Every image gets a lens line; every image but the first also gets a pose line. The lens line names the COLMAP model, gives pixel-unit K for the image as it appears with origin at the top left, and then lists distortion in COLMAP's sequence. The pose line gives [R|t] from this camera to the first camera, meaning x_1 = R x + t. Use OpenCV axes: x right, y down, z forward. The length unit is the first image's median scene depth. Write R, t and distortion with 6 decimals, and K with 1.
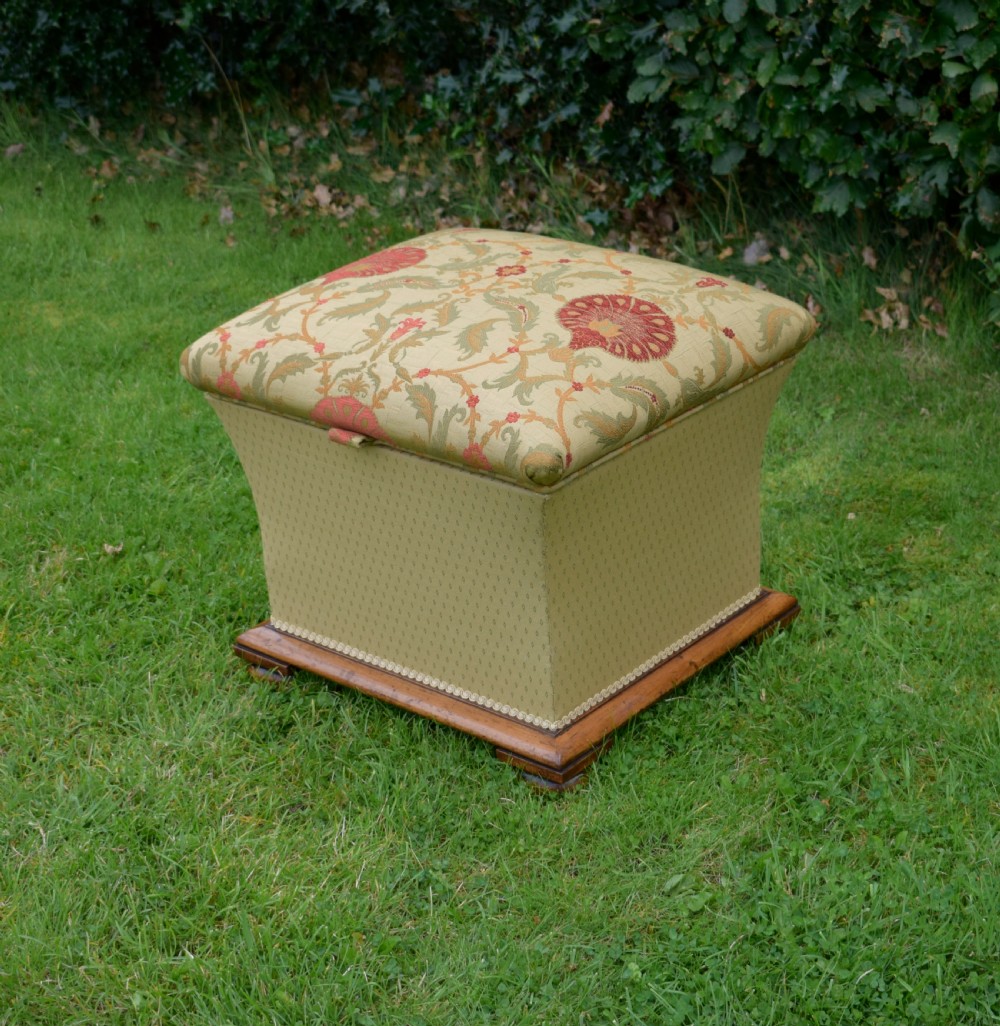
lens RADIAL K [[2415.3, 0, 540.7], [0, 2415.3, 491.3], [0, 0, 1]] dist [-0.014648, 0.000000]
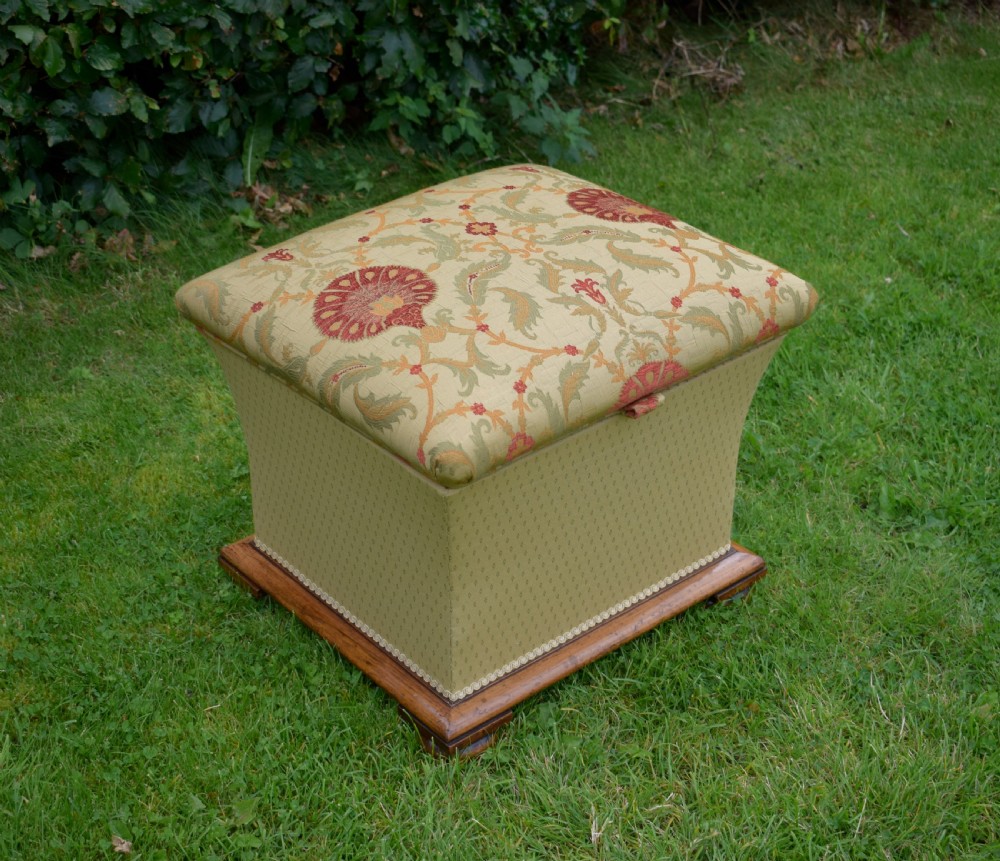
lens RADIAL K [[1757.7, 0, 476.0], [0, 1757.7, 437.0], [0, 0, 1]] dist [-0.031910, 0.000000]
pose [[0.172229, -0.467611, 0.866993, -0.701995], [0.407979, 0.834970, 0.369294, -0.296895], [-0.896599, 0.290112, 0.334582, 0.809496]]
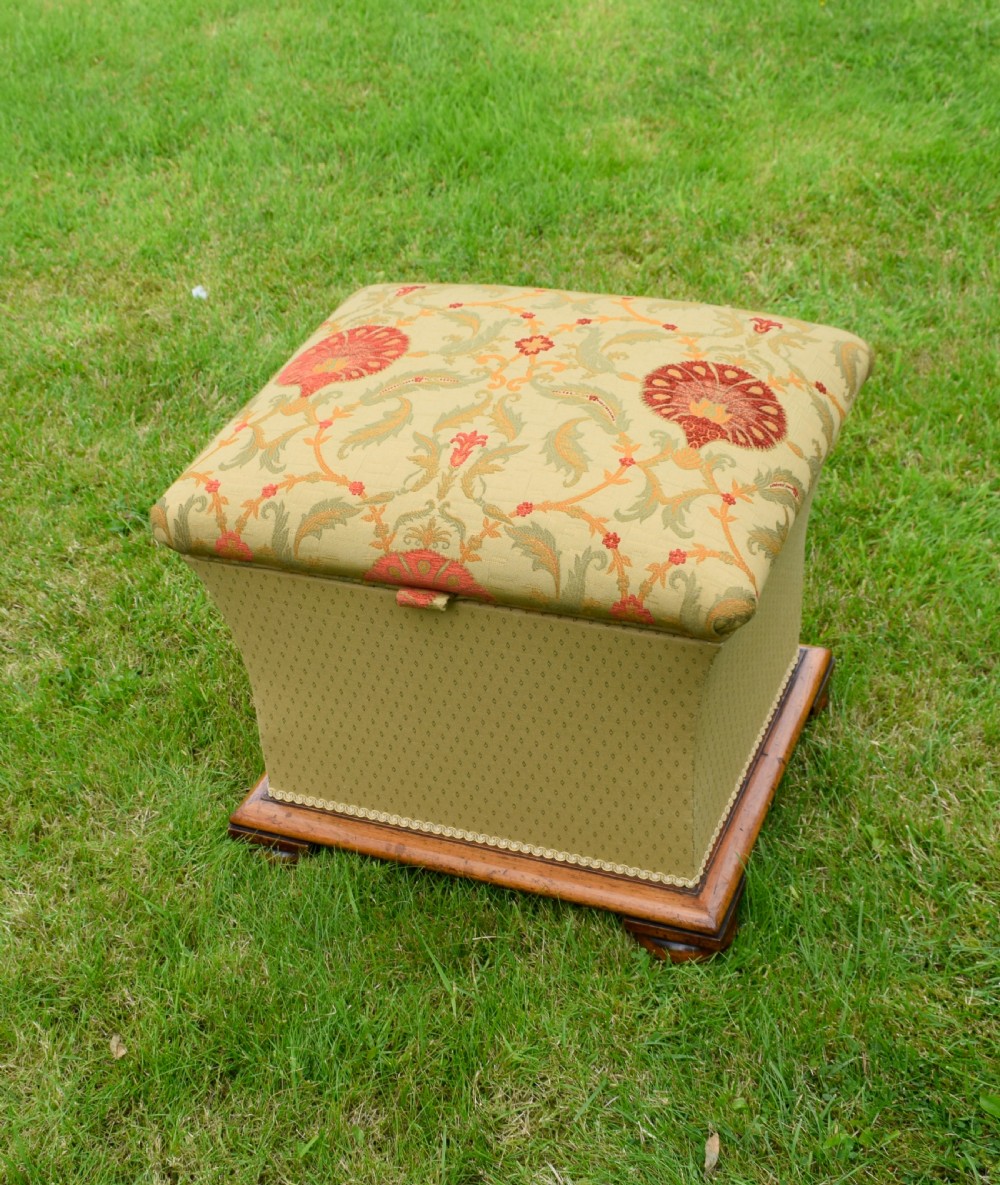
lens RADIAL K [[1936.8, 0, 375.4], [0, 1936.8, 638.6], [0, 0, 1]] dist [-0.032670, 0.000000]
pose [[0.961999, -0.183182, 0.202489, -0.221927], [0.149996, 0.974190, 0.168687, -0.116846], [-0.228163, -0.131904, 0.964647, 0.378177]]
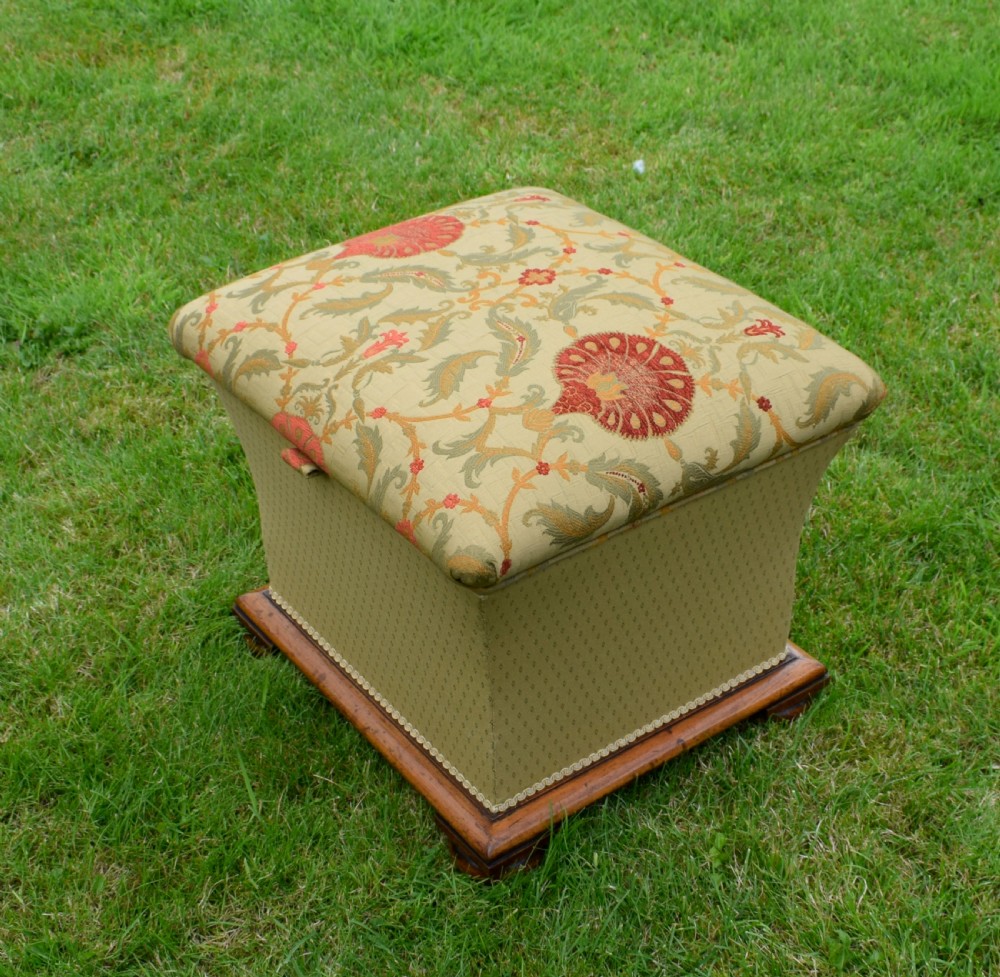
lens RADIAL K [[1743.8, 0, 527.5], [0, 1743.8, 543.4], [0, 0, 1]] dist [-0.040851, 0.000000]
pose [[0.970979, 0.173136, -0.164999, 0.105991], [-0.135221, 0.966452, 0.218370, -0.139059], [0.197271, -0.189721, 0.961816, 0.397912]]
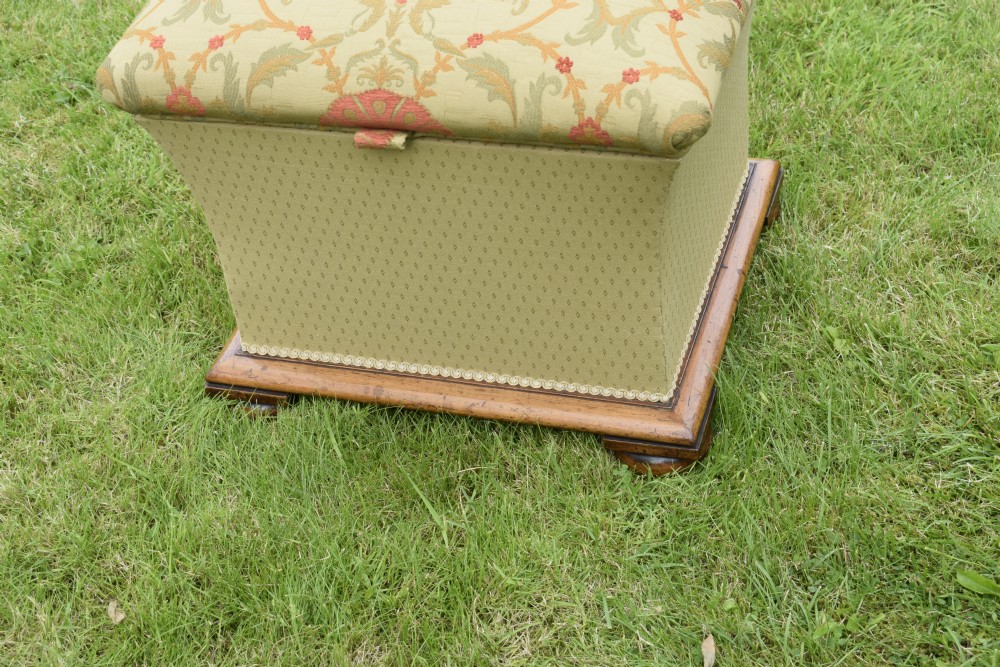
lens RADIAL K [[1860.3, 0, 516.4], [0, 1860.3, 327.4], [0, 0, 1]] dist [-0.031897, 0.000000]
pose [[0.917856, -0.281665, 0.279652, -0.222759], [0.211296, 0.943177, 0.256460, -0.108757], [-0.335997, -0.176304, 0.925215, 0.399870]]
